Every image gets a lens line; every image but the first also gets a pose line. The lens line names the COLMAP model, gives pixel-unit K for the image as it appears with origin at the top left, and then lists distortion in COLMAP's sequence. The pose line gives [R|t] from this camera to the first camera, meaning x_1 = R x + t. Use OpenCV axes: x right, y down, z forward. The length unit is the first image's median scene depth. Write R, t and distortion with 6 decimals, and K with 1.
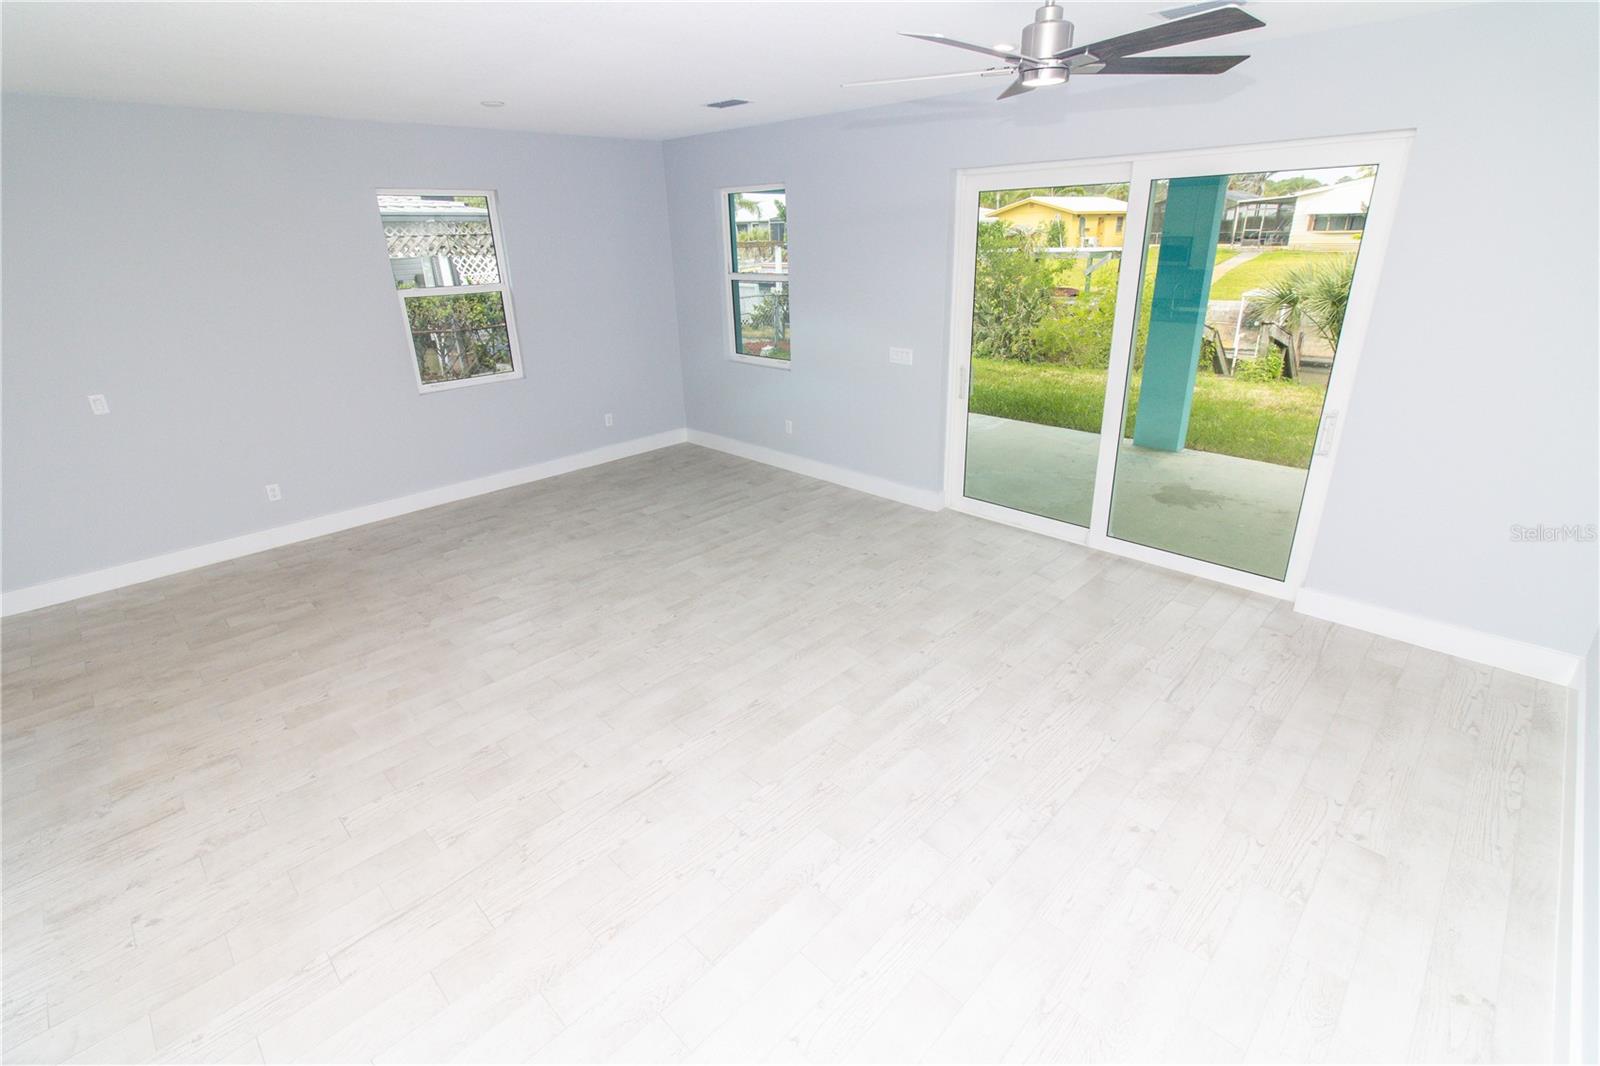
lens RADIAL K [[722.3, 0, 802.7], [0, 722.3, 498.4], [0, 0, 1]] dist [0.000938, 0.000034]
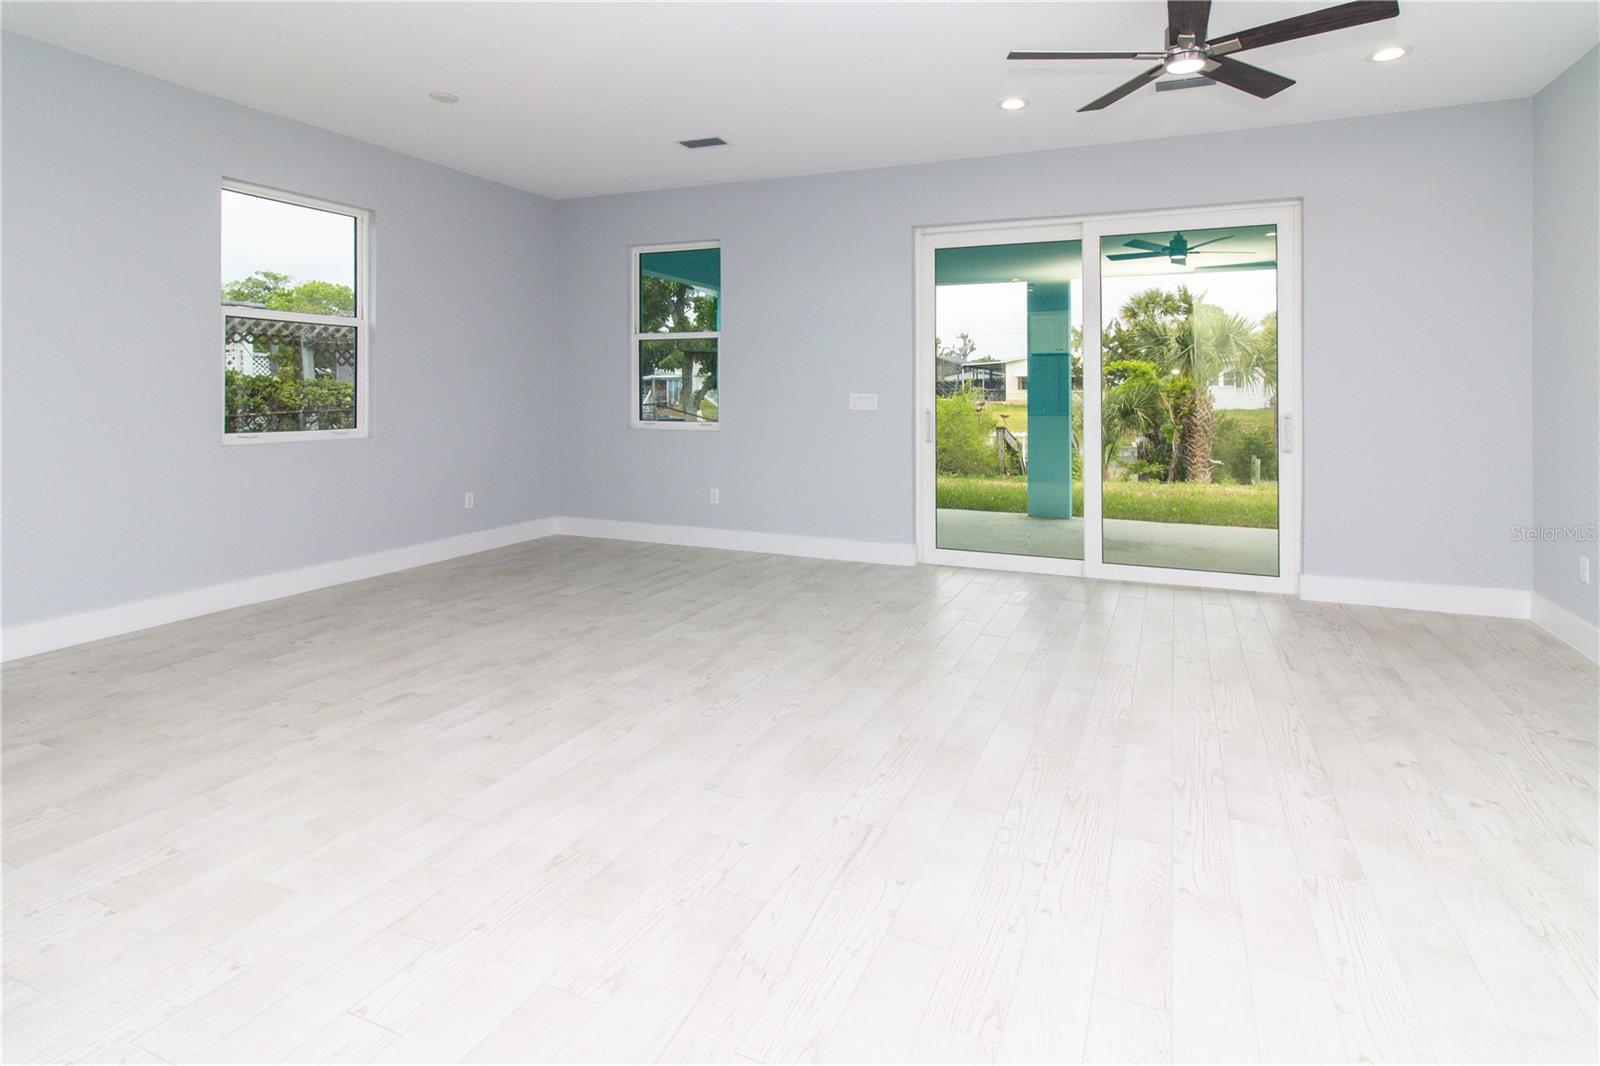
lens RADIAL K [[766.0, 0, 856.5], [0, 766.0, 383.1], [0, 0, 1]] dist [0.000314, 0.000141]
pose [[0.922442, 0.036516, 0.384404, -0.318274], [0.102220, 0.936909, -0.334294, 0.142935], [-0.372359, 0.347661, 0.860512, 0.137275]]
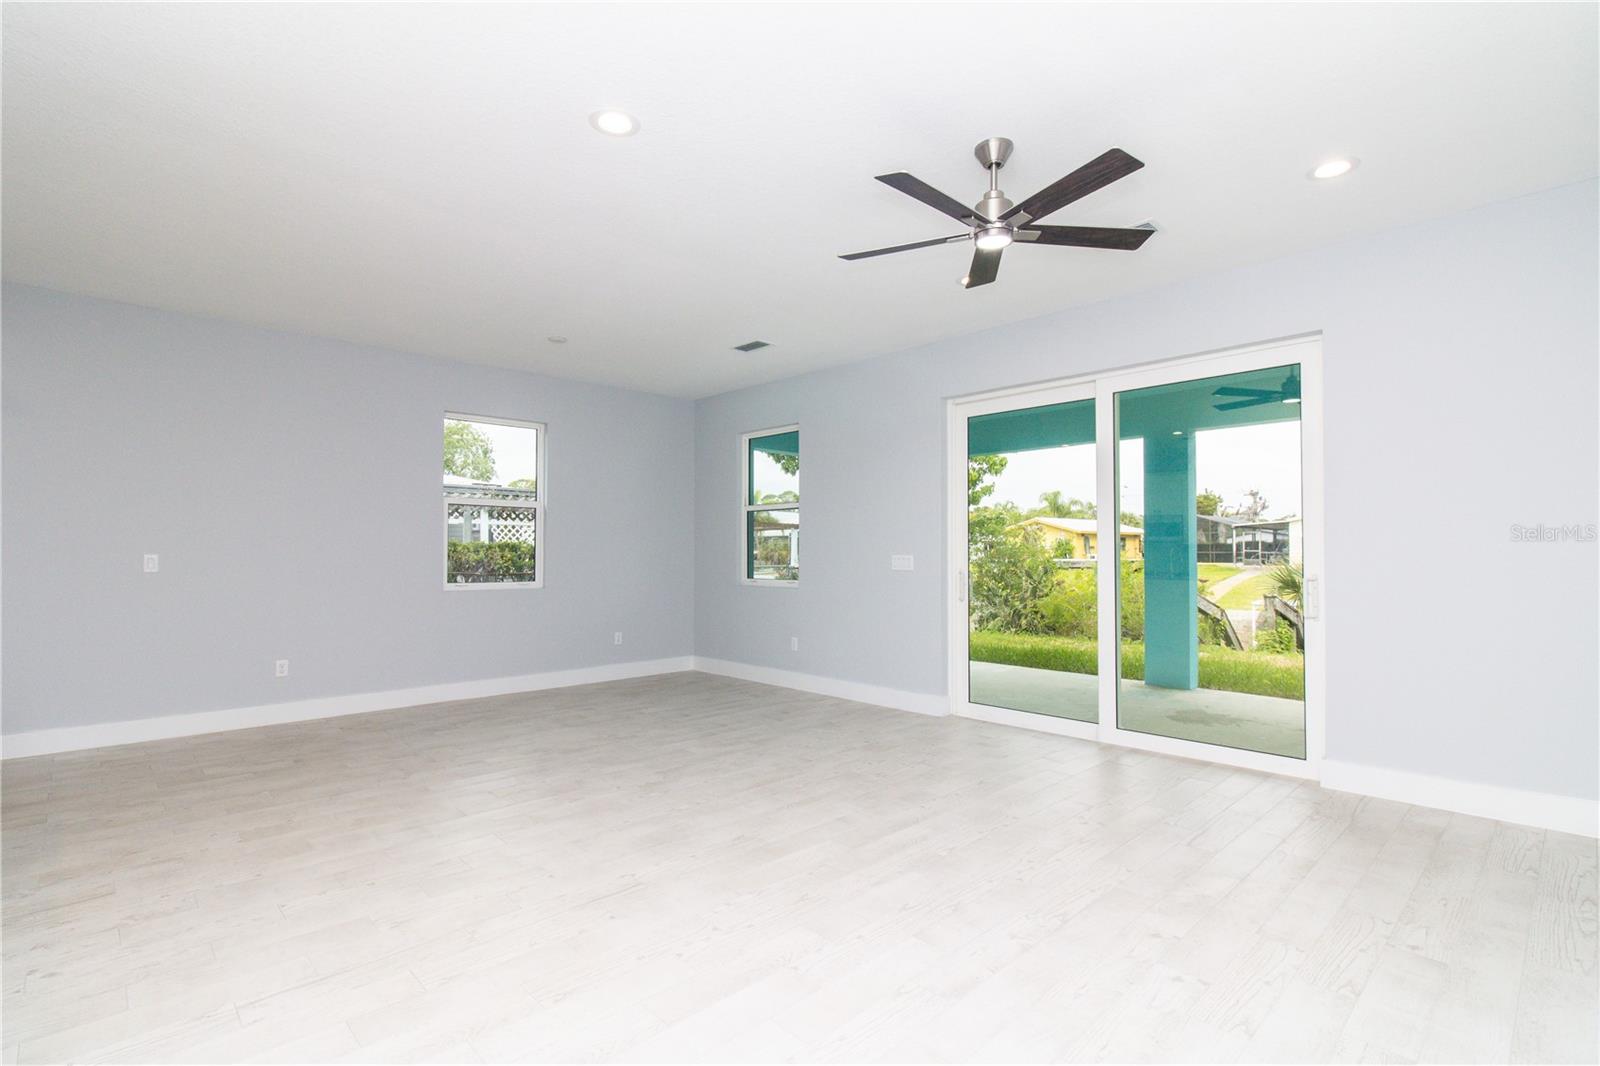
lens RADIAL K [[733.5, 0, 800.0], [0, 733.5, 533.0], [0, 0, 1]] dist [-0.000703, 0.001120]
pose [[0.999189, 0.028317, -0.028620, 0.019008], [-0.036862, 0.929296, -0.367492, 0.191943], [0.016190, 0.368249, 0.929586, -0.014579]]
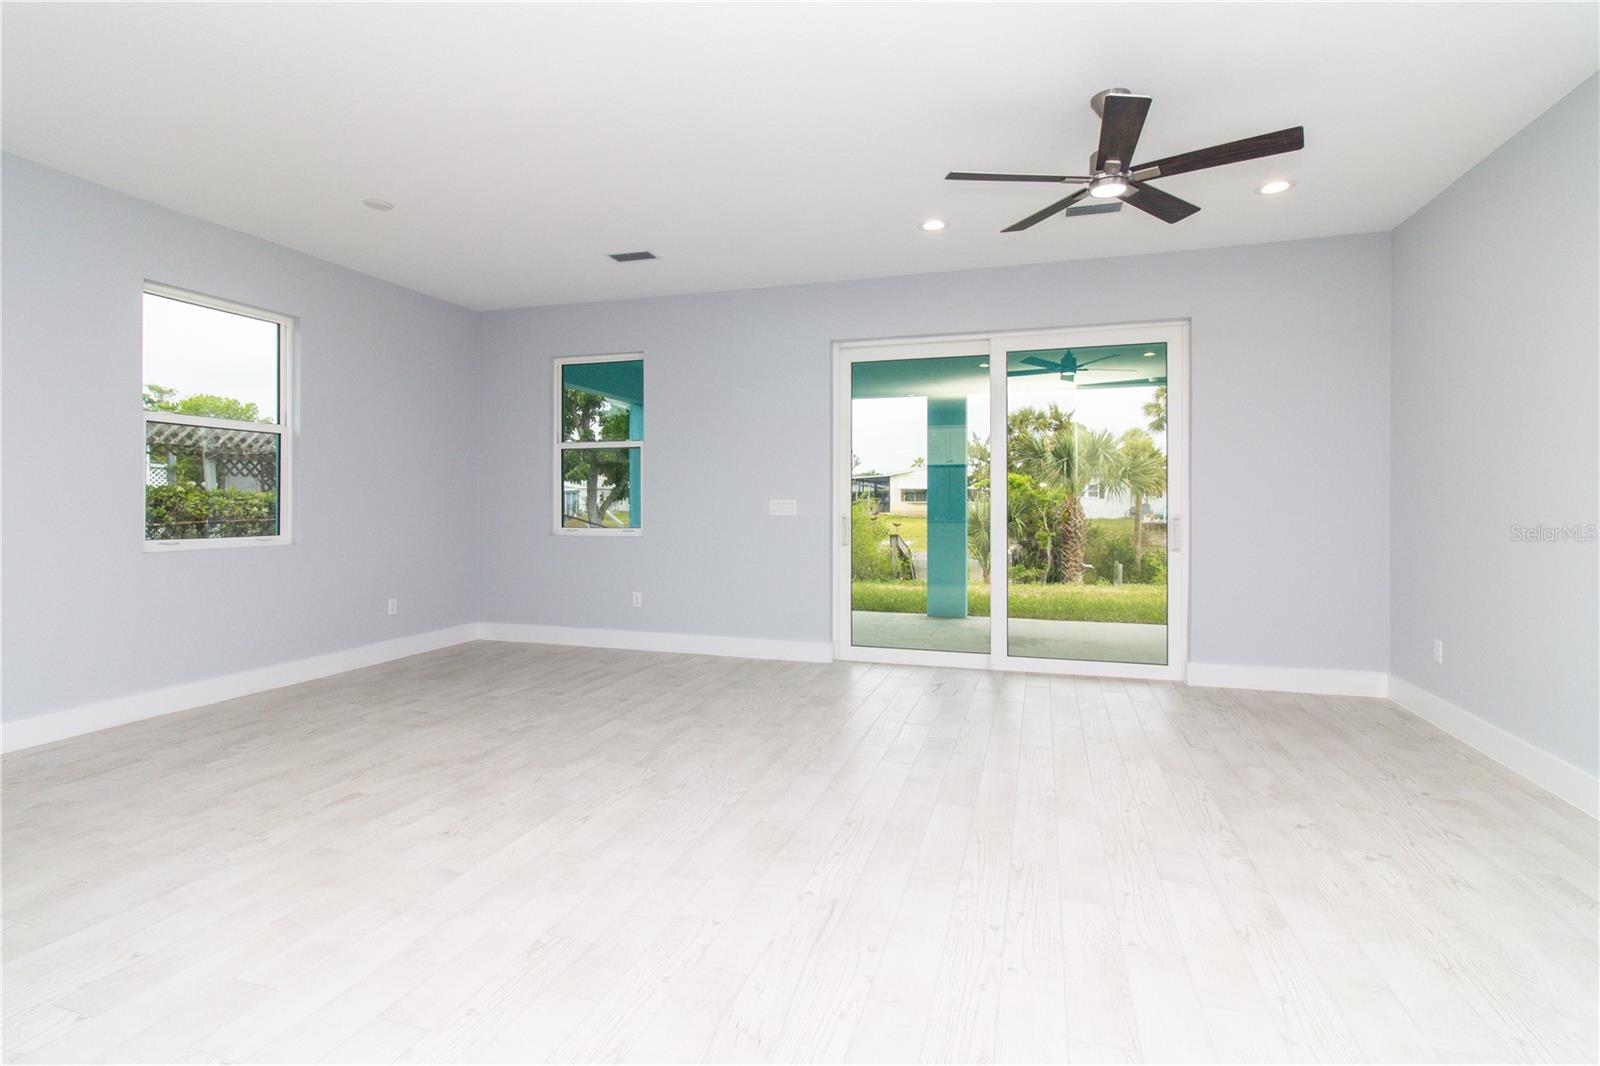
lens RADIAL K [[727.2, 0, 800.7], [0, 727.2, 499.2], [0, 0, 1]] dist [0.000758, -0.000269]
pose [[0.891943, 0.032322, 0.450991, -0.360451], [0.128619, 0.938097, -0.321608, 0.146202], [-0.433469, 0.344862, 0.832571, 0.160957]]
